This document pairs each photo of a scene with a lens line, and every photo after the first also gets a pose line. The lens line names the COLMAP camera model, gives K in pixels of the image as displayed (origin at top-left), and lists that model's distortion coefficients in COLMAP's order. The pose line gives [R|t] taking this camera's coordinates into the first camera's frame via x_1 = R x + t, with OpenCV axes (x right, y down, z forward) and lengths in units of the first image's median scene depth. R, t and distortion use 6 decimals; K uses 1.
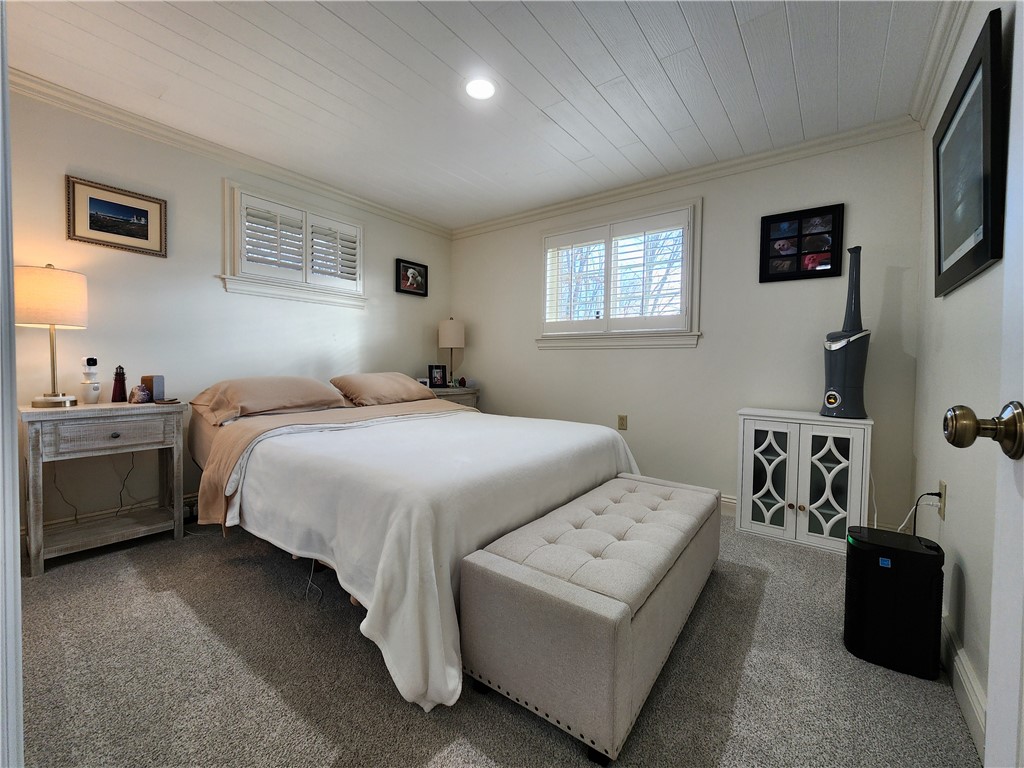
lens RADIAL K [[419.8, 0, 509.6], [0, 419.8, 373.5], [0, 0, 1]] dist [-0.000550, -0.000083]
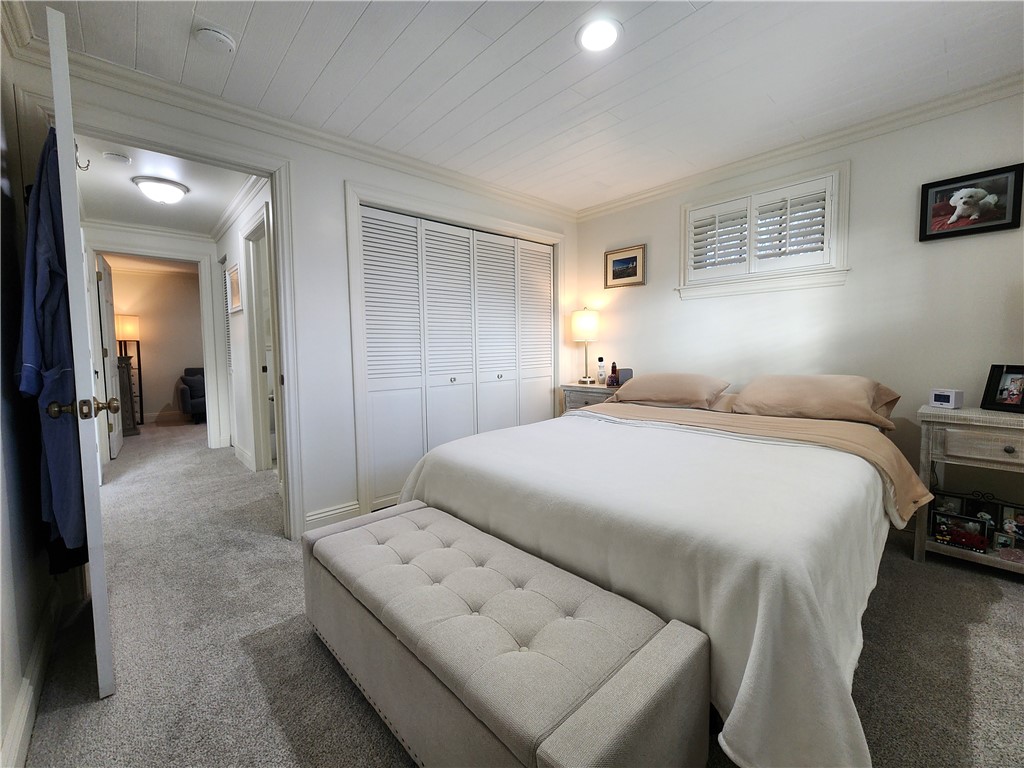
lens RADIAL K [[419.8, 0, 509.6], [0, 419.8, 373.5], [0, 0, 1]] dist [-0.000550, -0.000083]
pose [[-0.172760, 0.048555, -0.983766, 0.679097], [-0.009727, 0.998651, 0.050998, -0.048668], [0.984916, 0.018380, -0.172054, 0.827651]]
